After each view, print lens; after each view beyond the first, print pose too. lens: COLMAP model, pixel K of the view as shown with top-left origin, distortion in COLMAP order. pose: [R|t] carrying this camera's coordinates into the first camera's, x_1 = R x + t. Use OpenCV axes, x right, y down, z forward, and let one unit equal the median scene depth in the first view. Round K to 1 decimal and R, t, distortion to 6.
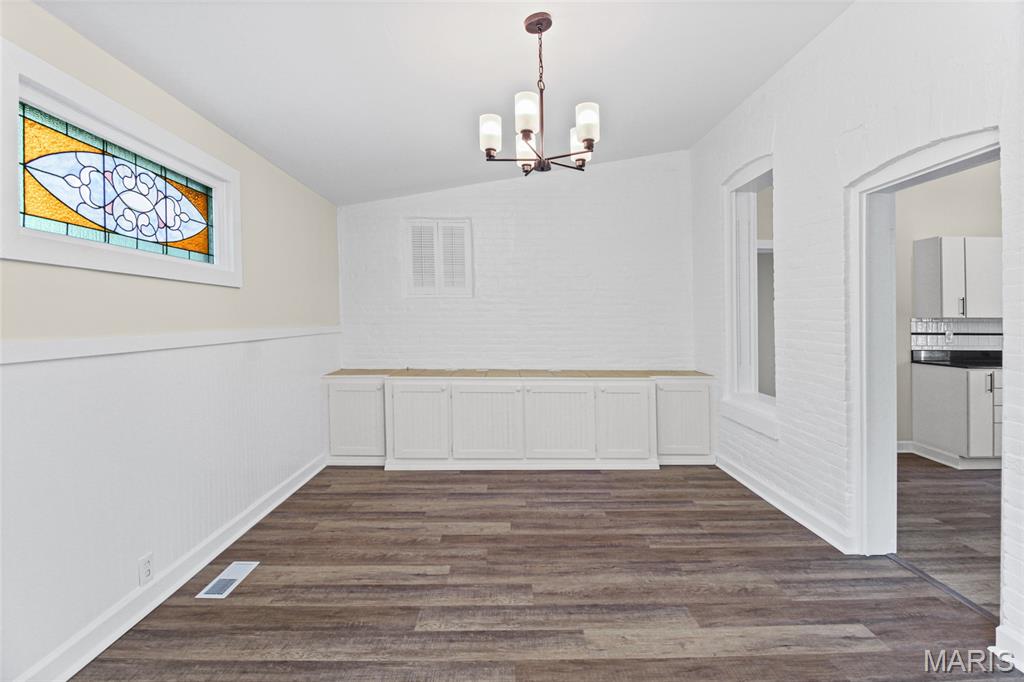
lens RADIAL K [[488.7, 0, 520.0], [0, 488.7, 348.3], [0, 0, 1]] dist [-0.000707, -0.002889]
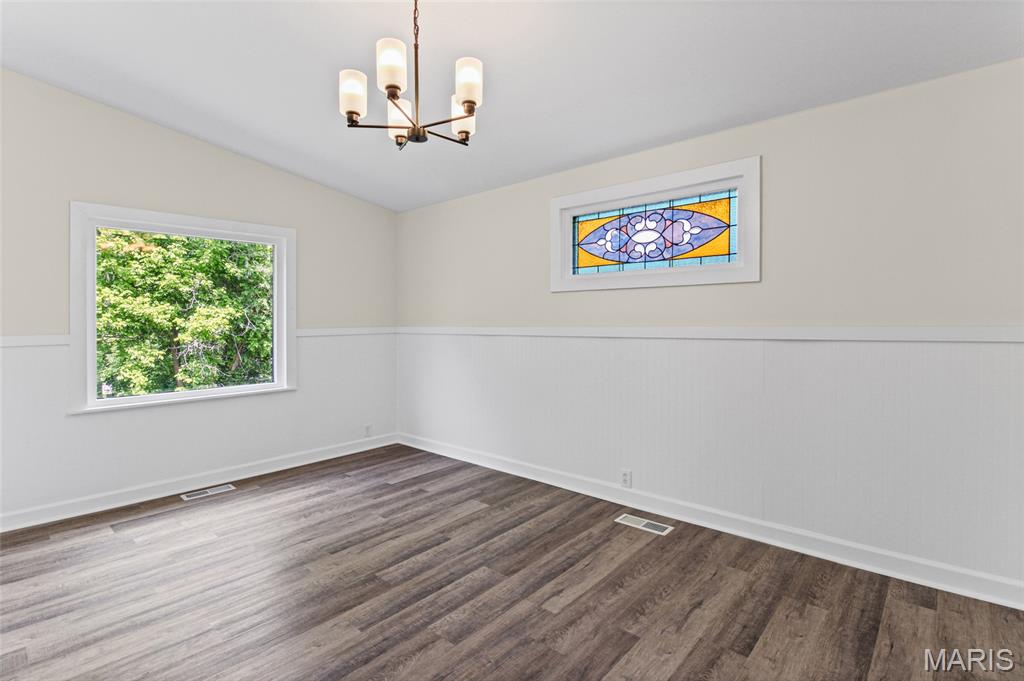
lens RADIAL K [[488.7, 0, 513.4], [0, 488.7, 343.9], [0, 0, 1]] dist [-0.000707, -0.002889]
pose [[-0.690120, 0.041869, -0.722483, 0.536026], [-0.032862, 0.995482, 0.089080, -0.088721], [0.722949, 0.085218, -0.685626, 1.636320]]
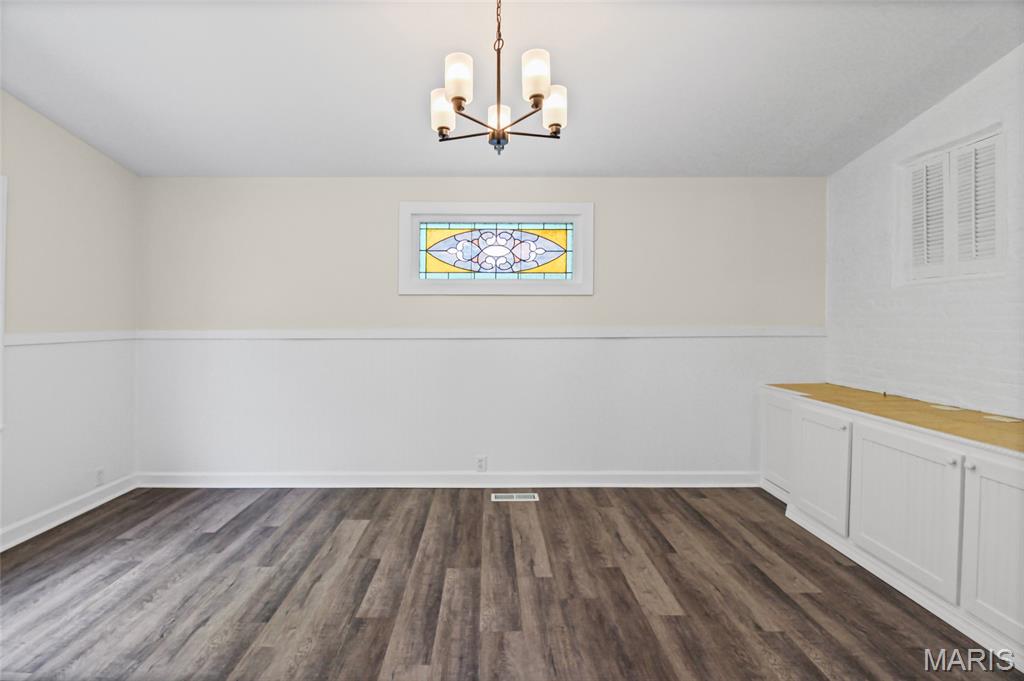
lens RADIAL K [[488.7, 0, 487.9], [0, 488.7, 340.2], [0, 0, 1]] dist [-0.000707, -0.002889]
pose [[-0.032304, 0.034983, -0.998866, 0.878485], [-0.058780, 0.997591, 0.036839, -0.045576], [0.997748, 0.059903, -0.030170, 0.971678]]
